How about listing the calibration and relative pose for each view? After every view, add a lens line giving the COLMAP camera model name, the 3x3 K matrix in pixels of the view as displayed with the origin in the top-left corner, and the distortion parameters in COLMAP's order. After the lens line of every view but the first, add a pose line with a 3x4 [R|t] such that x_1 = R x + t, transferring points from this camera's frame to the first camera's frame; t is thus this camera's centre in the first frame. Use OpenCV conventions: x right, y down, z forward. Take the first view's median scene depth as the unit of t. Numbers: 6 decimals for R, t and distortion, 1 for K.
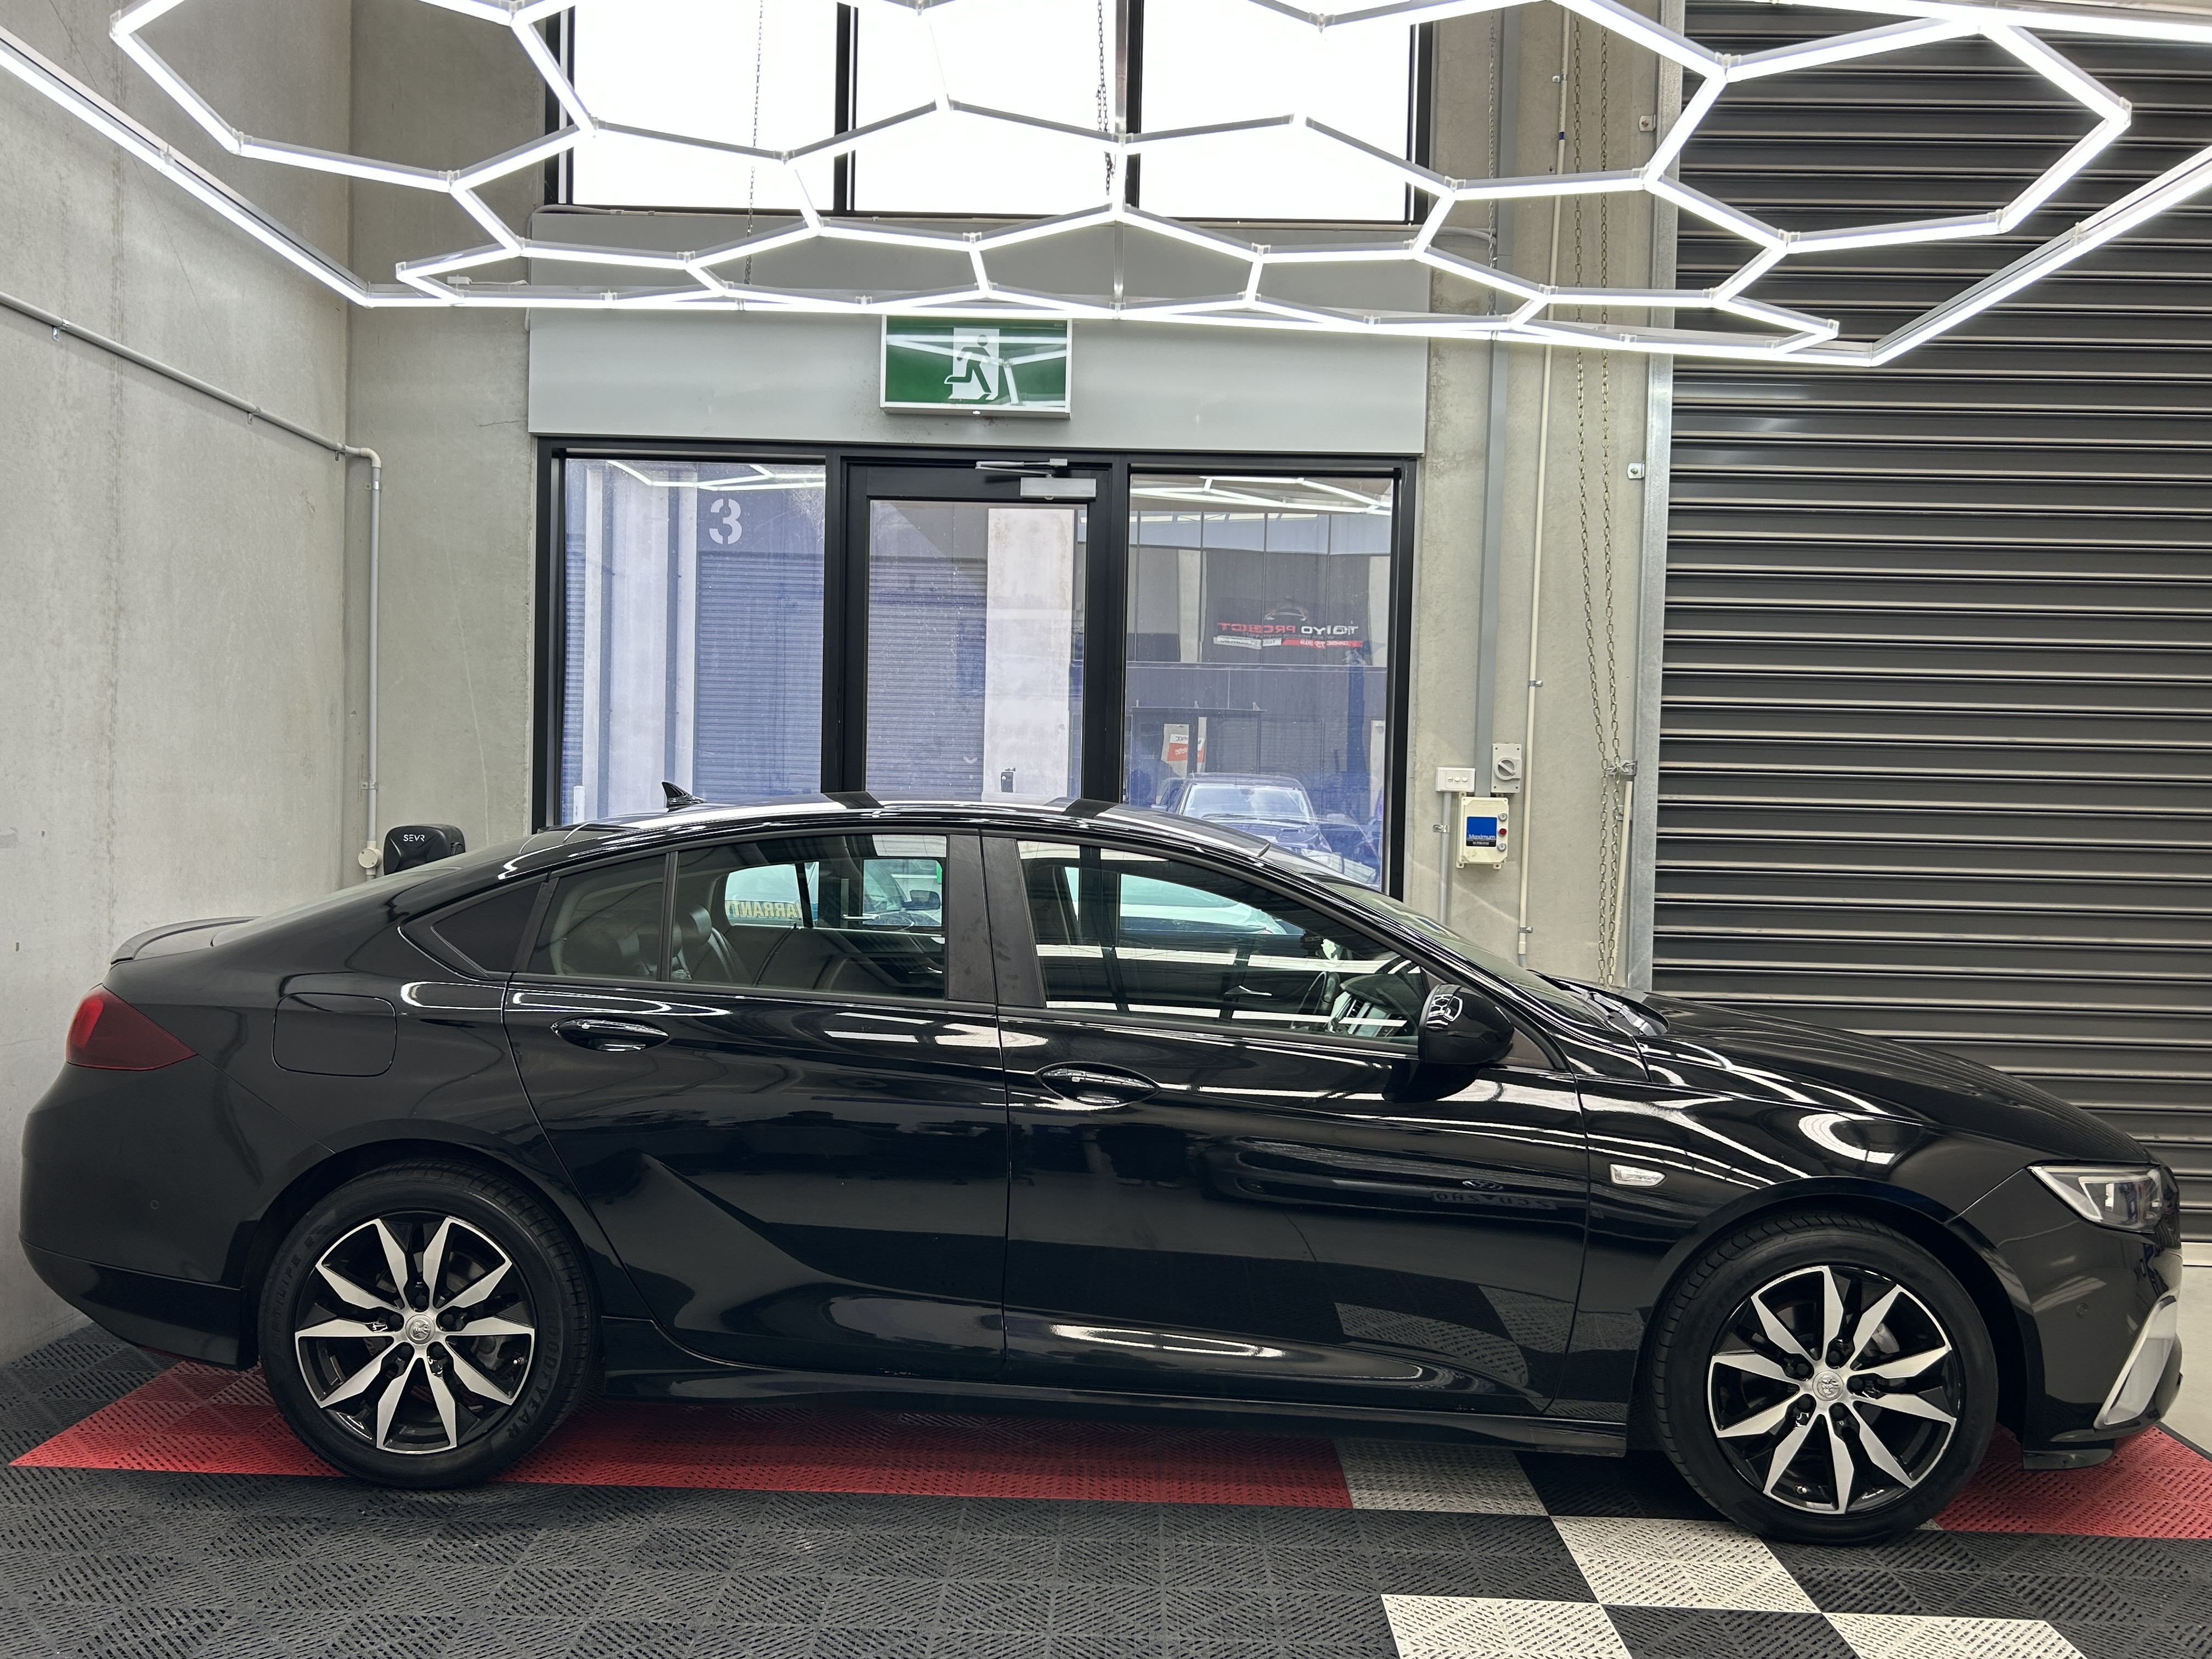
lens RADIAL K [[1780.1, 0, 1108.5], [0, 1780.1, 830.9], [0, 0, 1]] dist [0.040650, -0.021329]
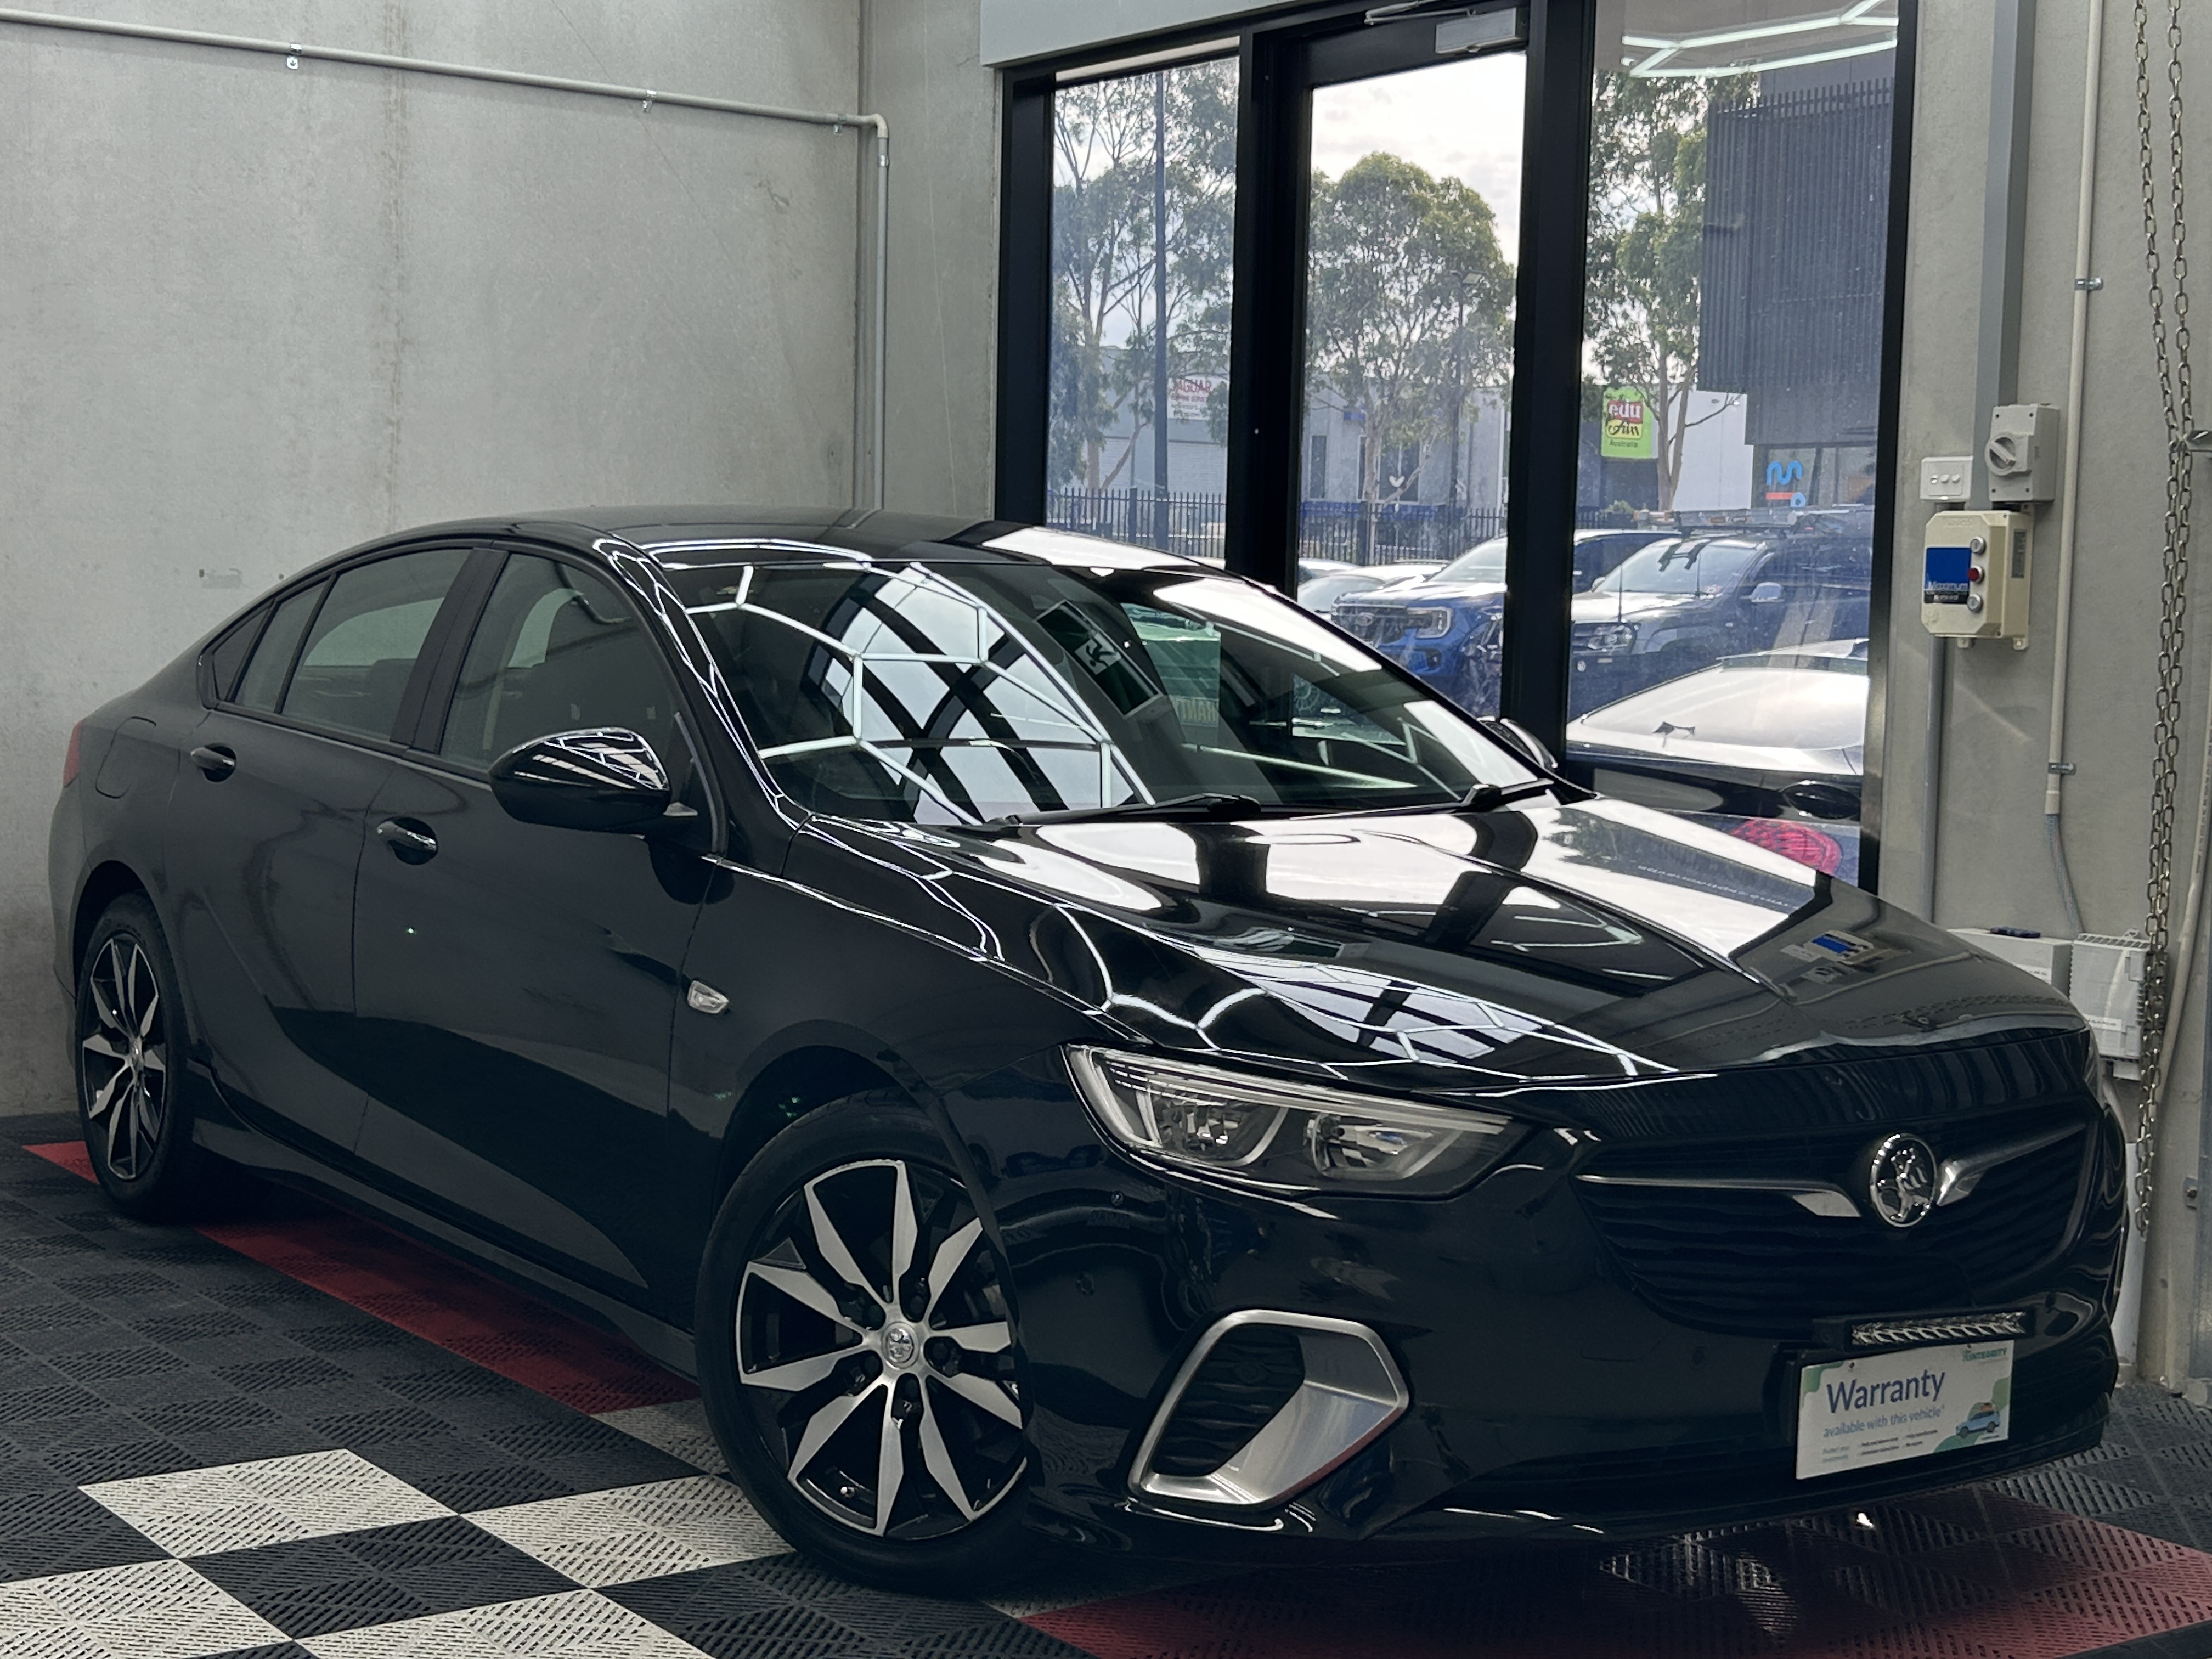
lens RADIAL K [[3339.7, 0, 1104.3], [0, 3339.7, 848.0], [0, 0, 1]] dist [0.073108, 0.000000]
pose [[0.589480, 0.049486, -0.806266, 1.004495], [-0.024199, 0.998756, 0.043608, 0.050548], [0.807420, -0.006195, 0.589944, 0.243475]]
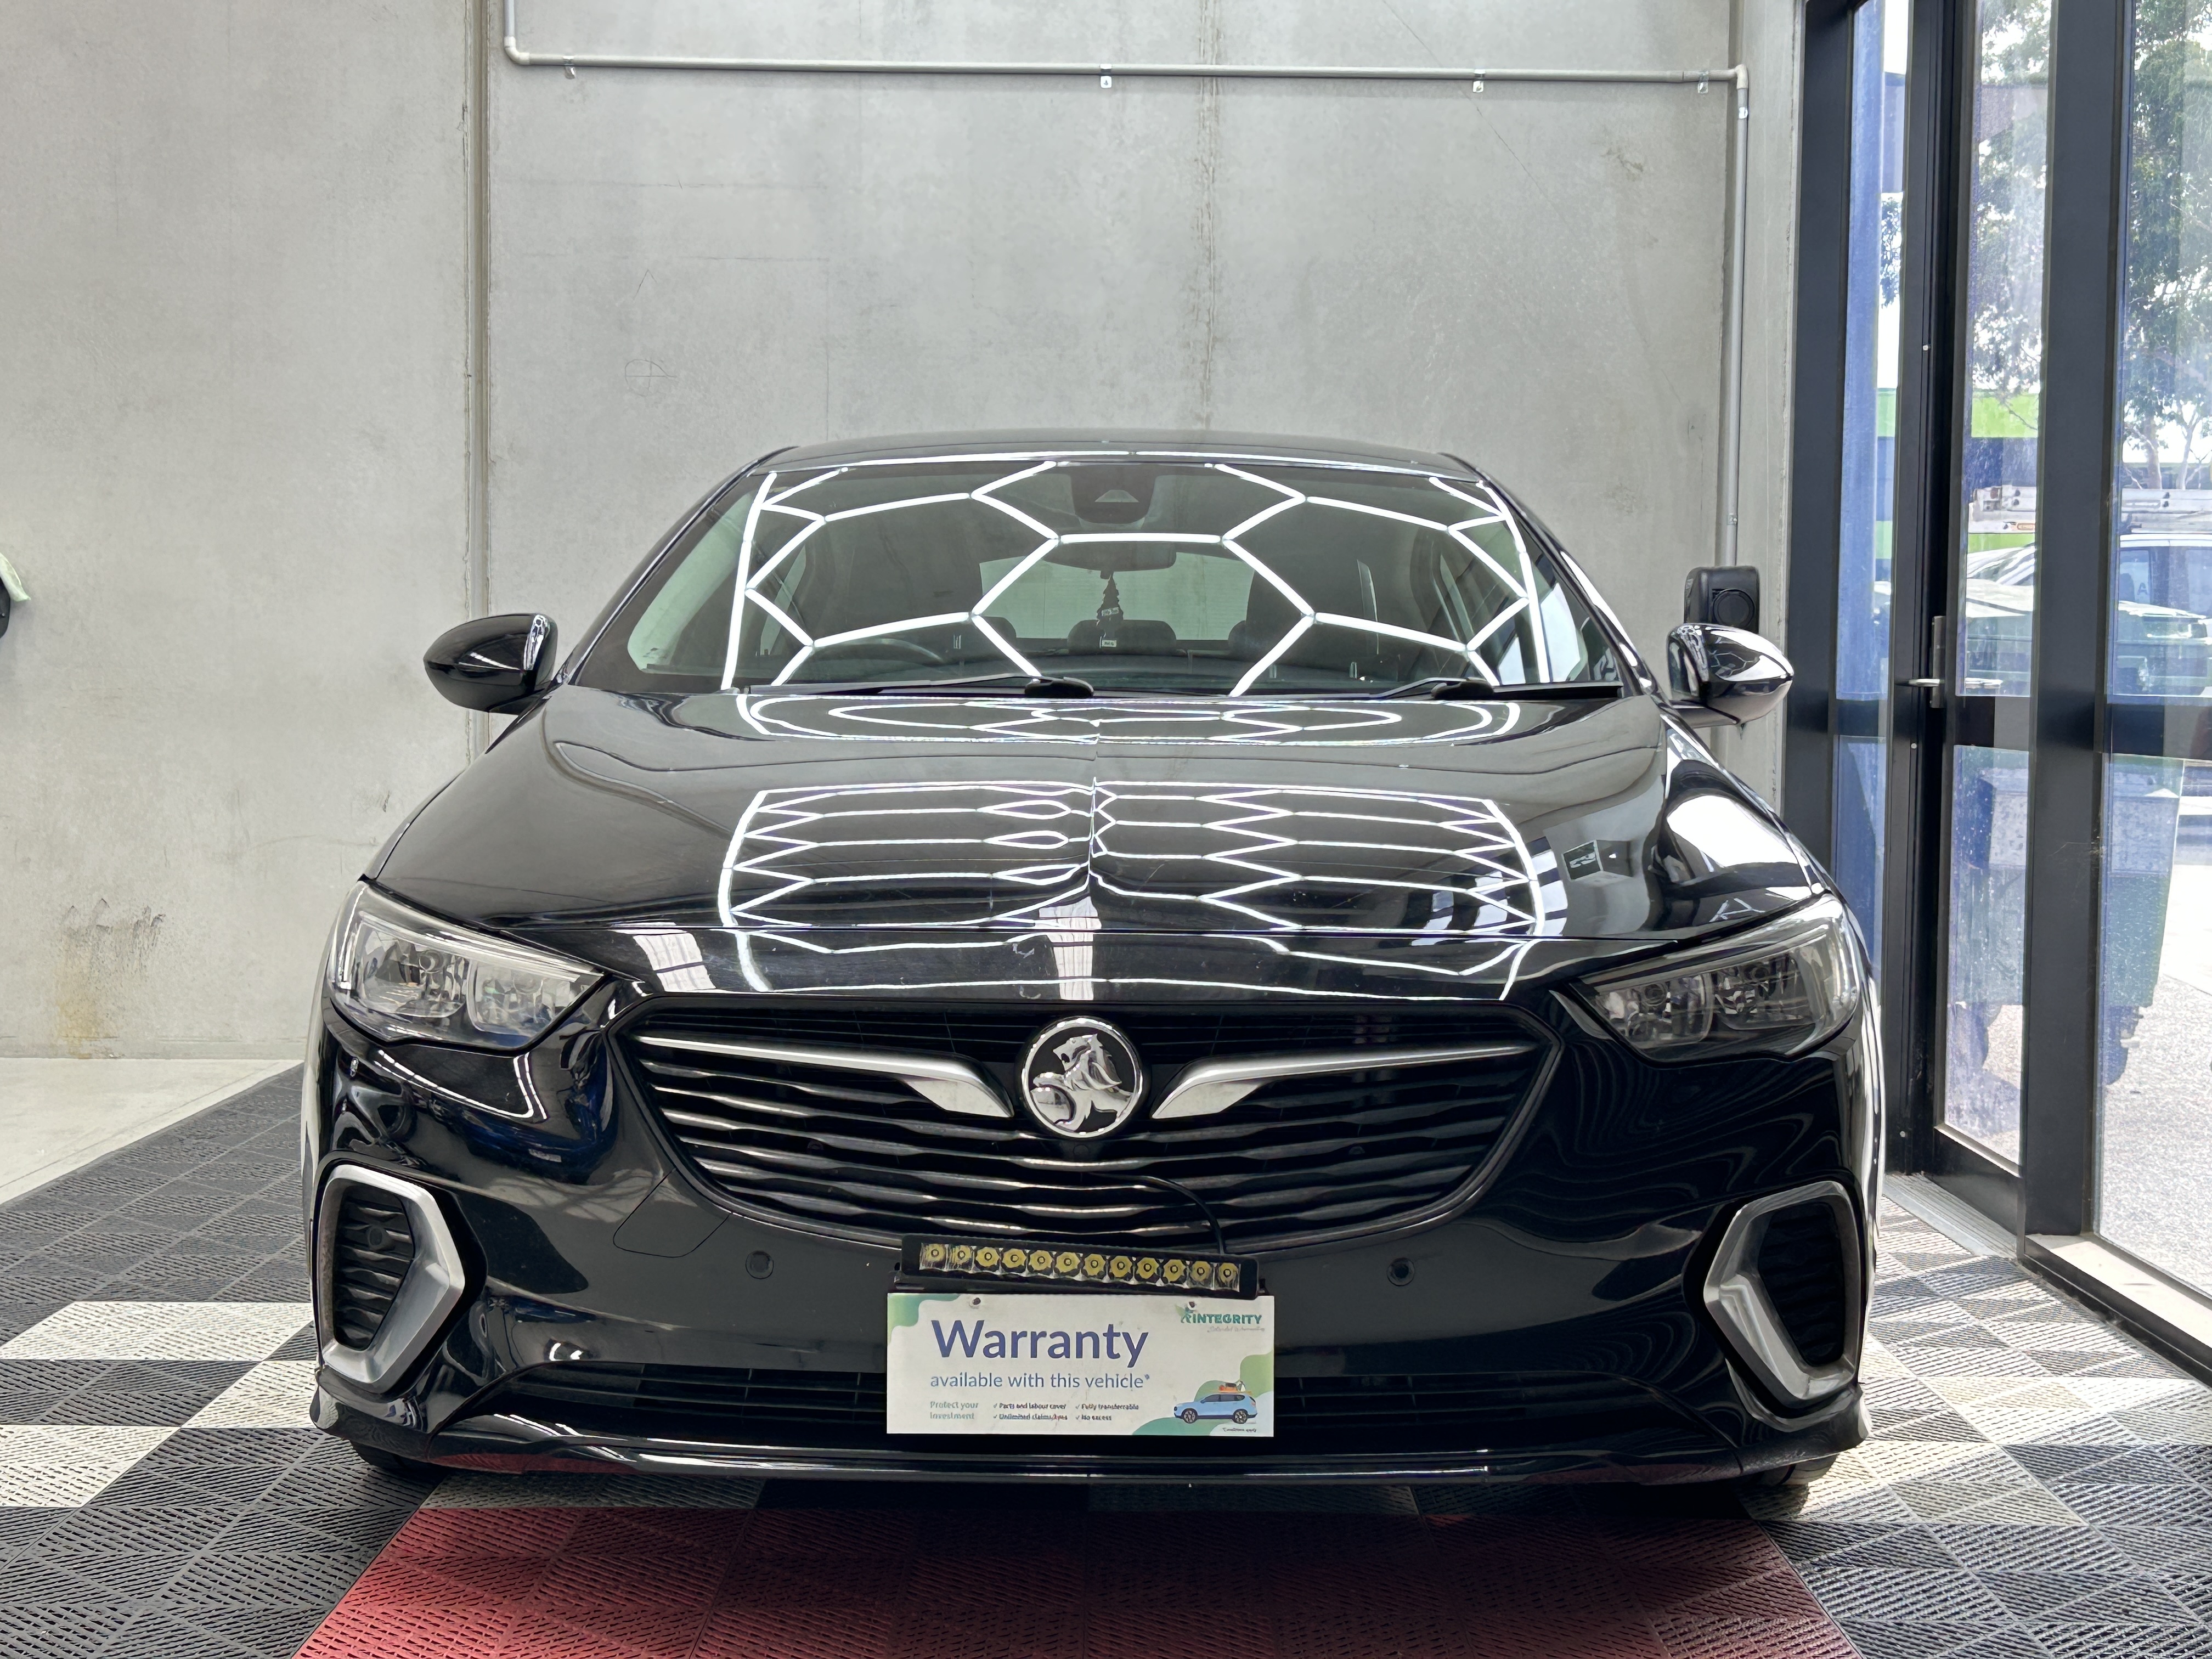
lens RADIAL K [[3161.6, 0, 1111.2], [0, 3161.6, 842.7], [0, 0, 1]] dist [0.073355, 0.000000]
pose [[0.009687, 0.023011, -0.999688, 1.072305], [-0.030023, 0.999291, 0.022711, 0.101857], [0.999502, 0.029794, 0.010371, 0.865387]]
